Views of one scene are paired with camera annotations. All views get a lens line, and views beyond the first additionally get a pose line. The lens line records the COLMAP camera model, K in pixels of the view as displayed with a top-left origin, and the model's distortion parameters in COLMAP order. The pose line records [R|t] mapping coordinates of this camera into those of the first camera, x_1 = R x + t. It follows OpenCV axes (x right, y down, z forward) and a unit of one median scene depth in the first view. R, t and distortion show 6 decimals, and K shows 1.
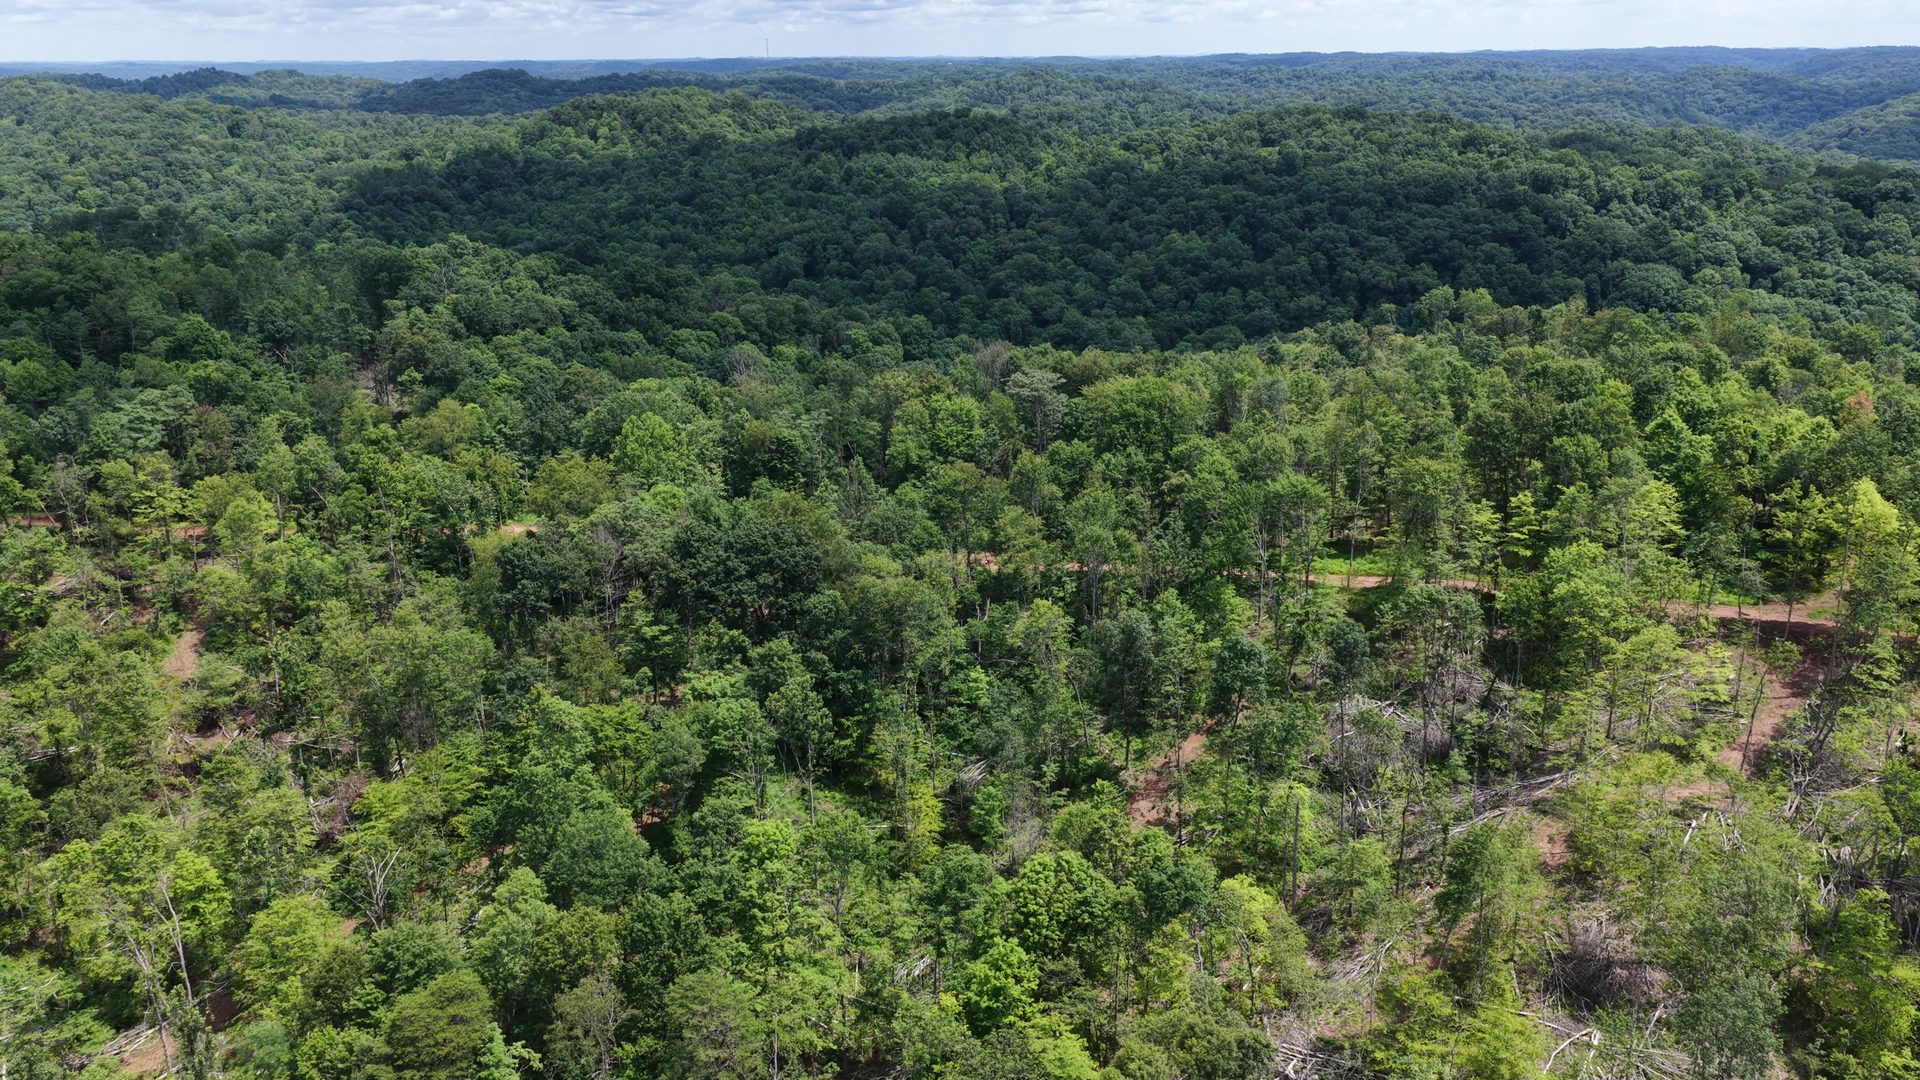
lens RADIAL K [[1639.3, 0, 963.7], [0, 1639.3, 535.3], [0, 0, 1]] dist [-0.017539, 0.047523]
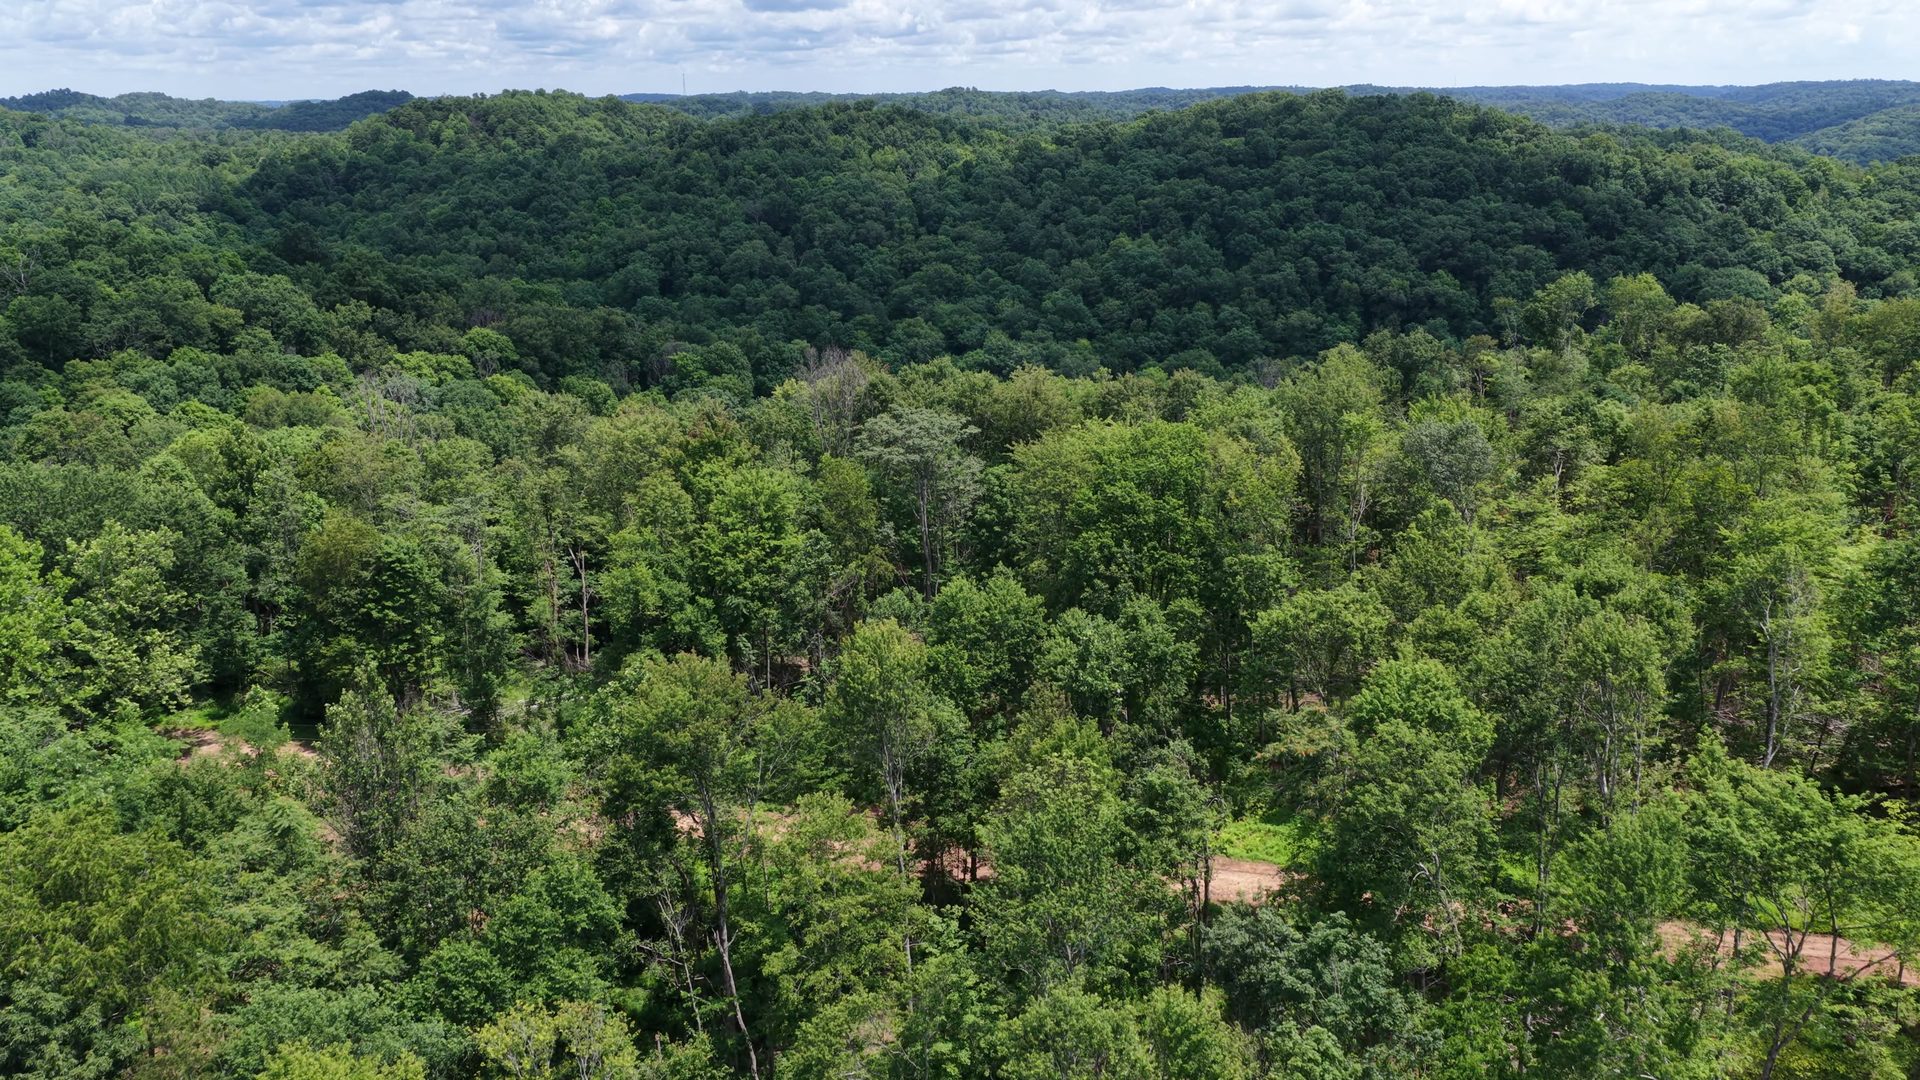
lens RADIAL K [[1639.3, 0, 956.4], [0, 1639.3, 543.1], [0, 0, 1]] dist [-0.017539, 0.047523]
pose [[0.999185, -0.010544, 0.038953, 0.015664], [0.011285, 0.999759, -0.018852, -0.022256], [-0.038745, 0.019276, 0.999063, 0.221213]]
